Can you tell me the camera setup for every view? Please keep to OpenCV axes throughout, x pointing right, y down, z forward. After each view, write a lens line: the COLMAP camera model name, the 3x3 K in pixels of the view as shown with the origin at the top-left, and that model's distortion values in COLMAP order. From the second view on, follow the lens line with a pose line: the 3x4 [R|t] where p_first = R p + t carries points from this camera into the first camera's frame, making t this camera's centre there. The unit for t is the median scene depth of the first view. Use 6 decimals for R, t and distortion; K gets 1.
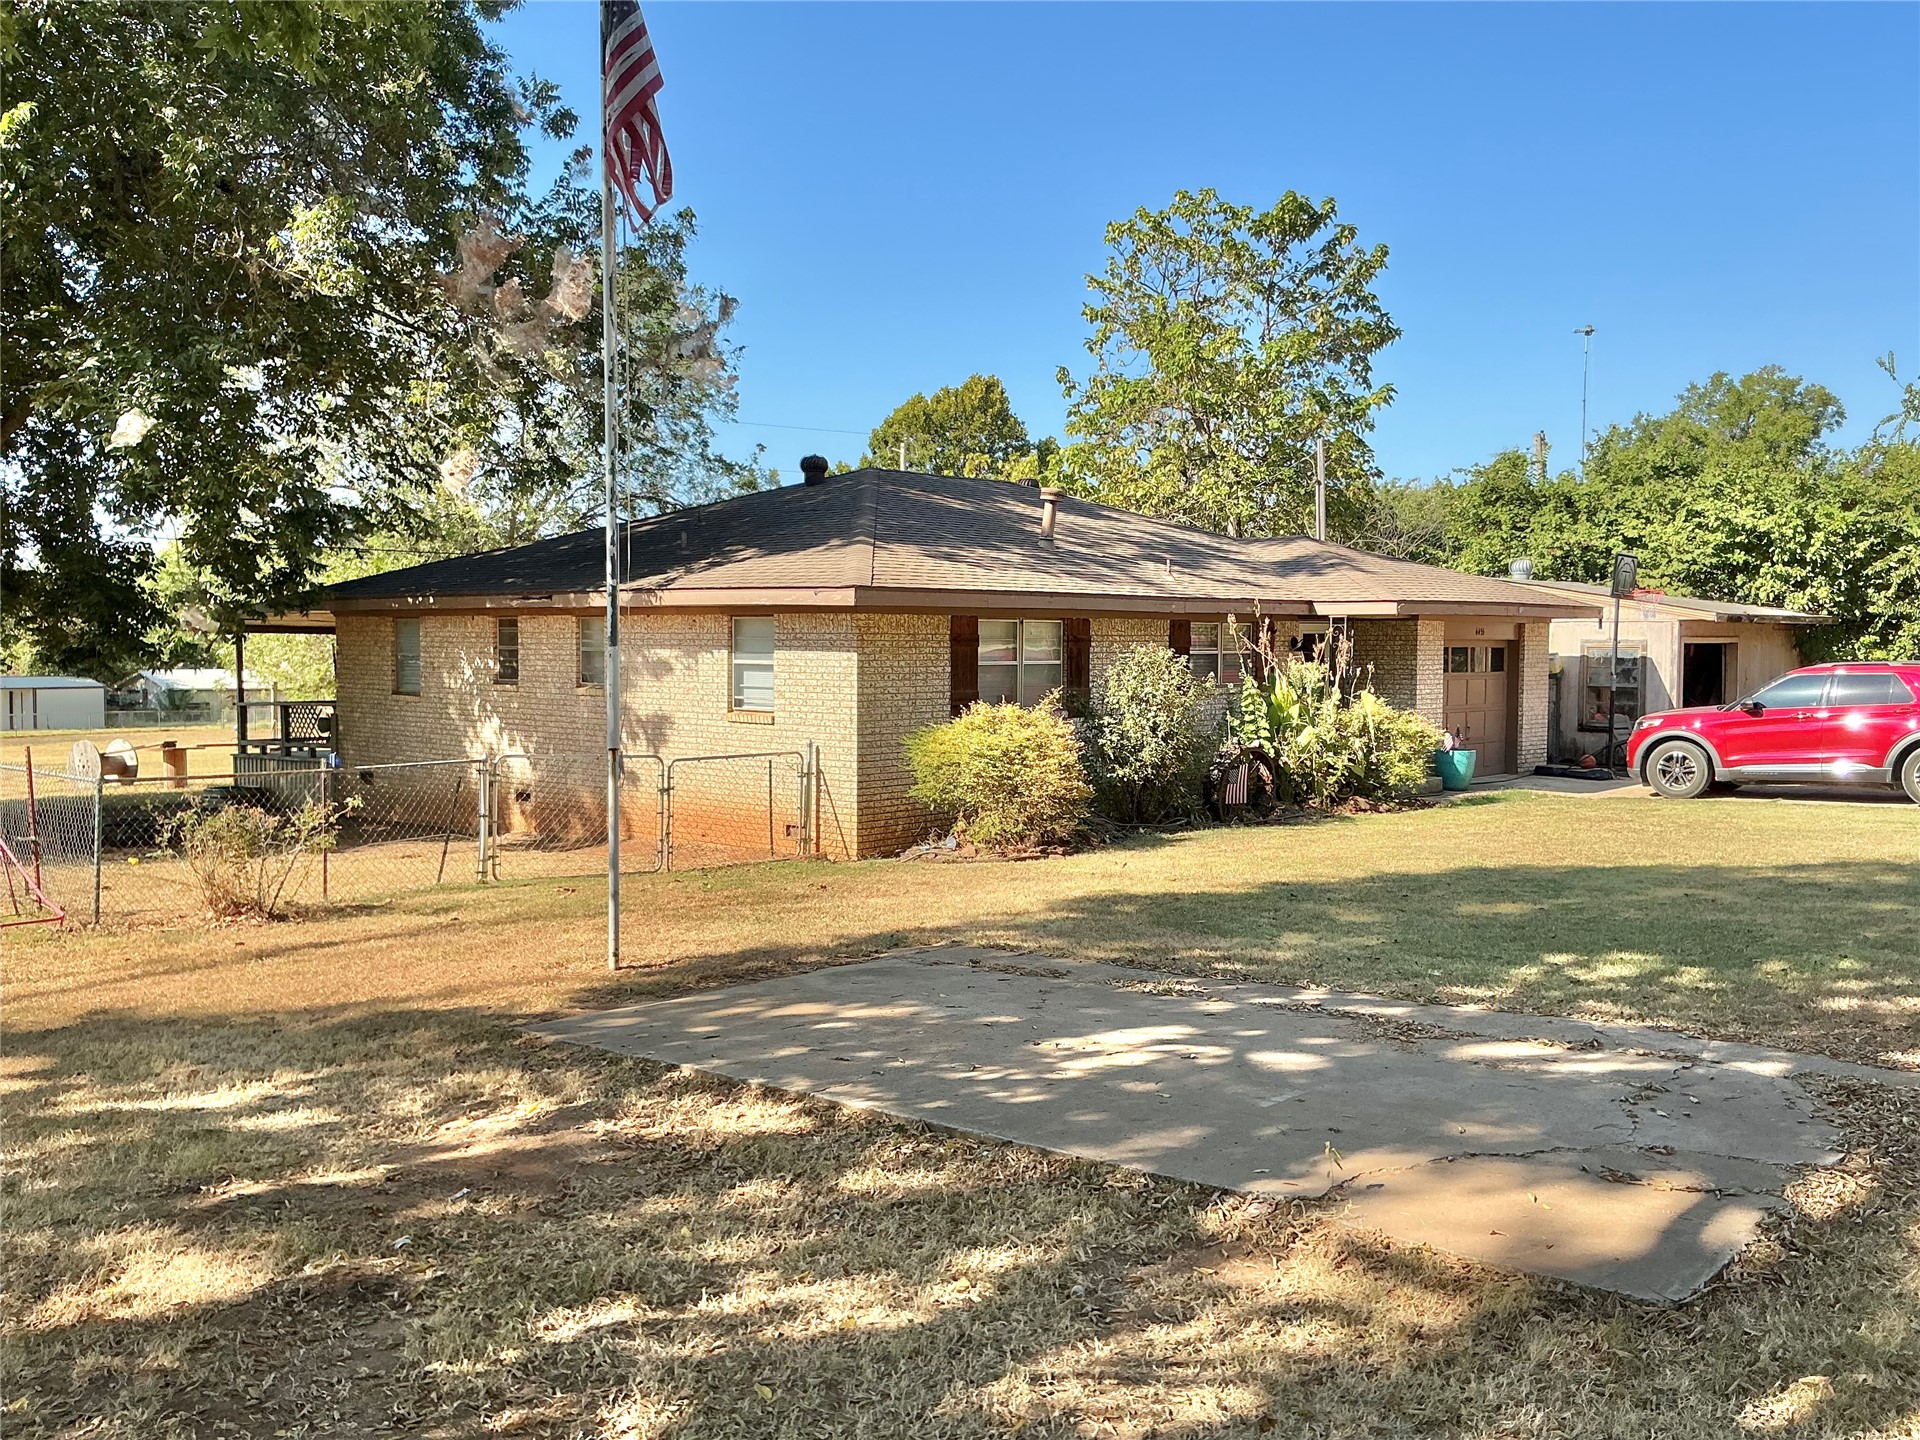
lens RADIAL K [[1580.1, 0, 960.0], [0, 1580.1, 720.0], [0, 0, 1]] dist [0.142519, -0.293826]
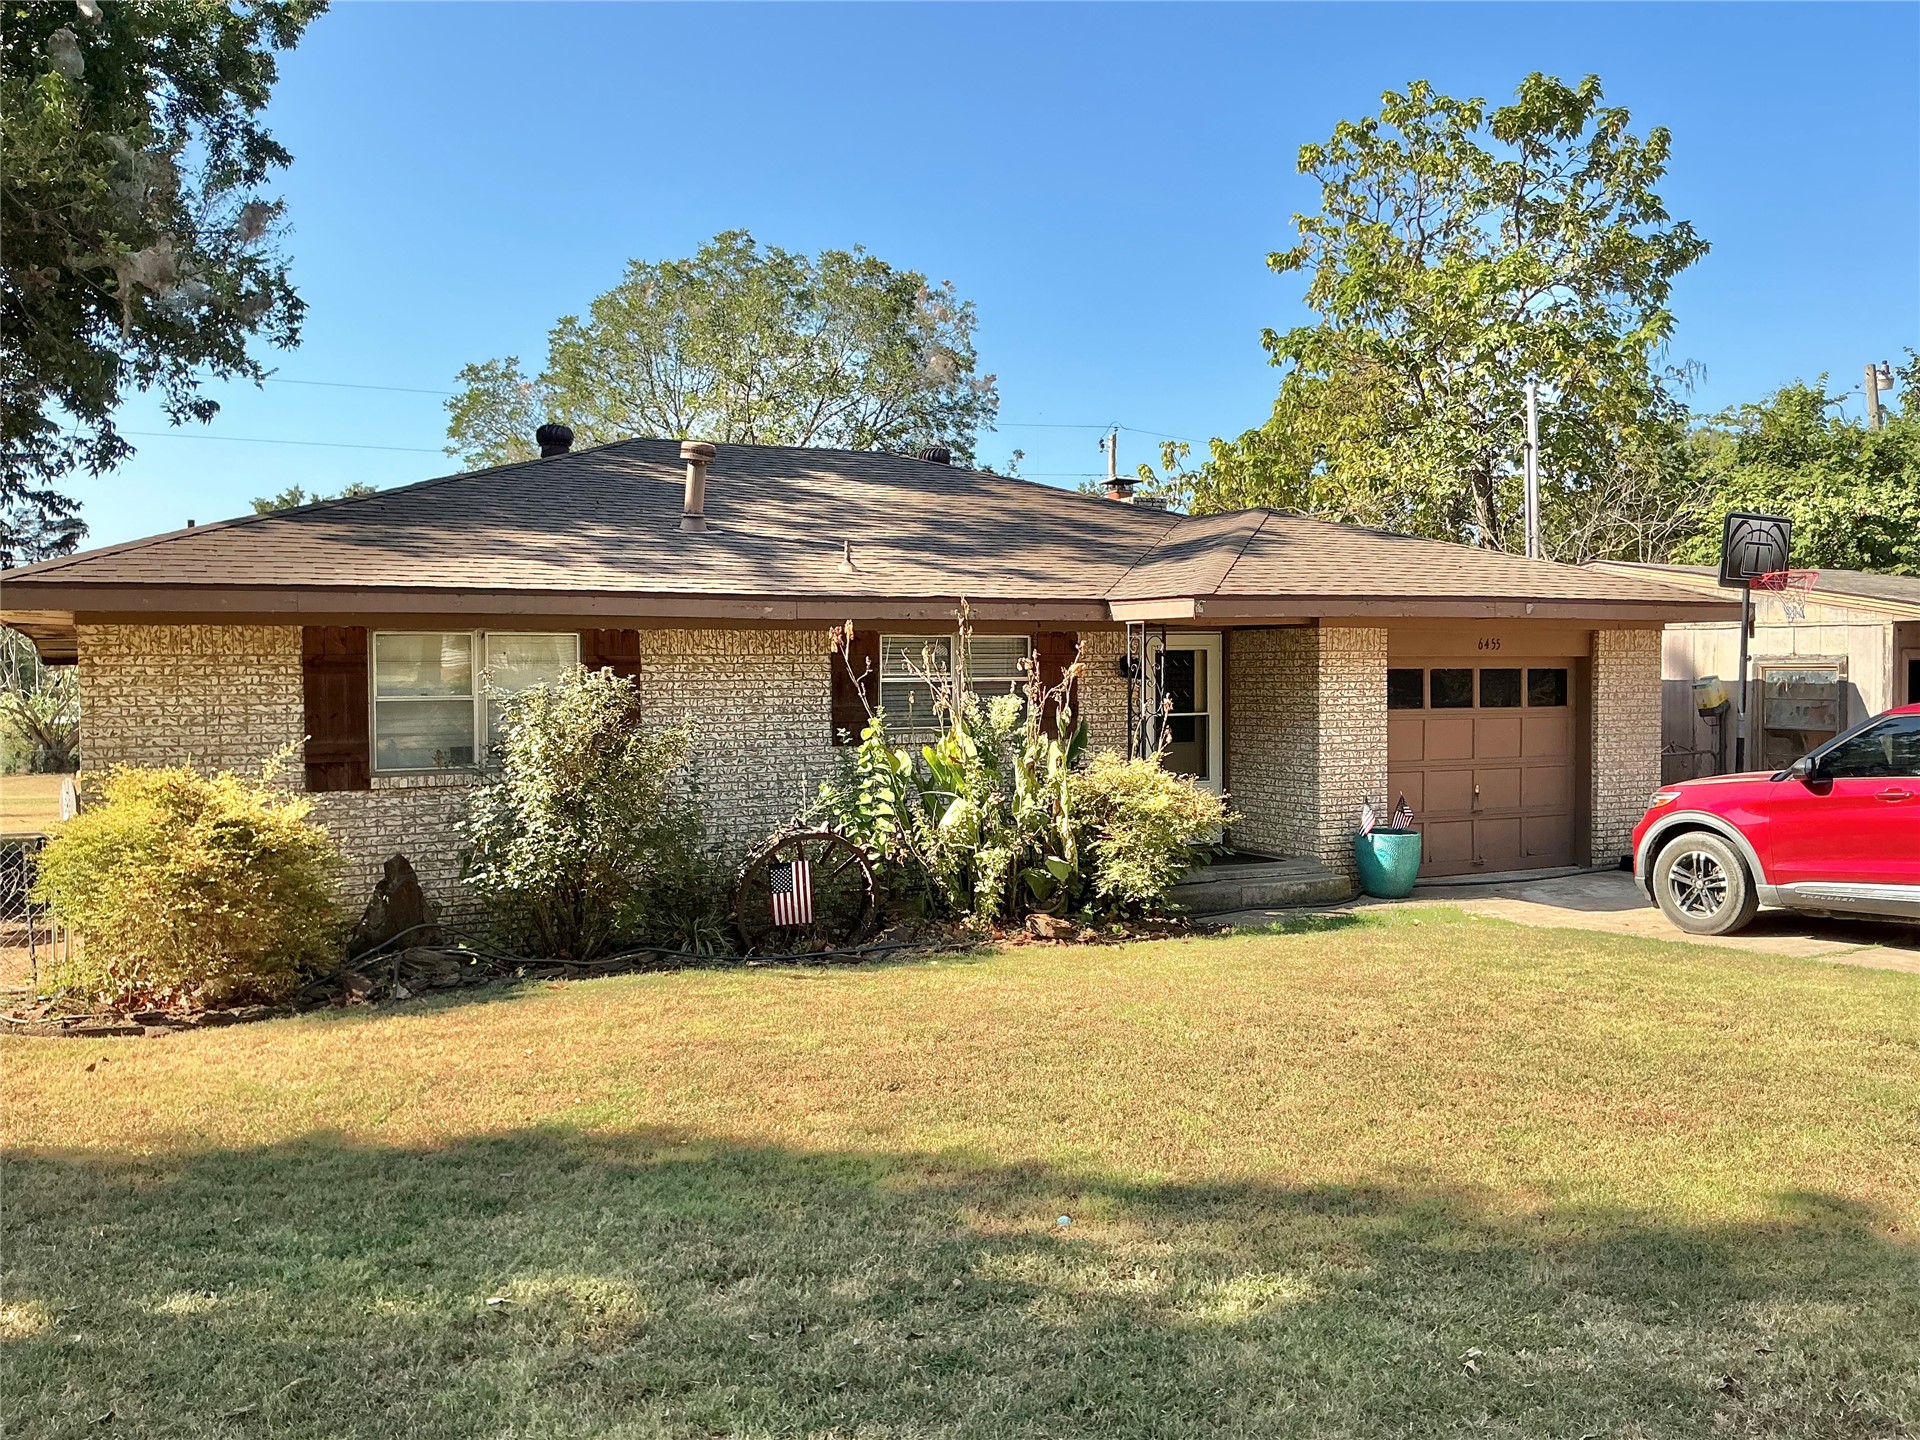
lens RADIAL K [[1580.1, 0, 960.0], [0, 1580.1, 720.0], [0, 0, 1]] dist [0.142519, -0.293826]
pose [[0.946489, 0.002555, -0.322726, 0.342439], [-0.007766, 0.999859, -0.014859, -0.014342], [0.322643, 0.016570, 0.946376, 0.339455]]
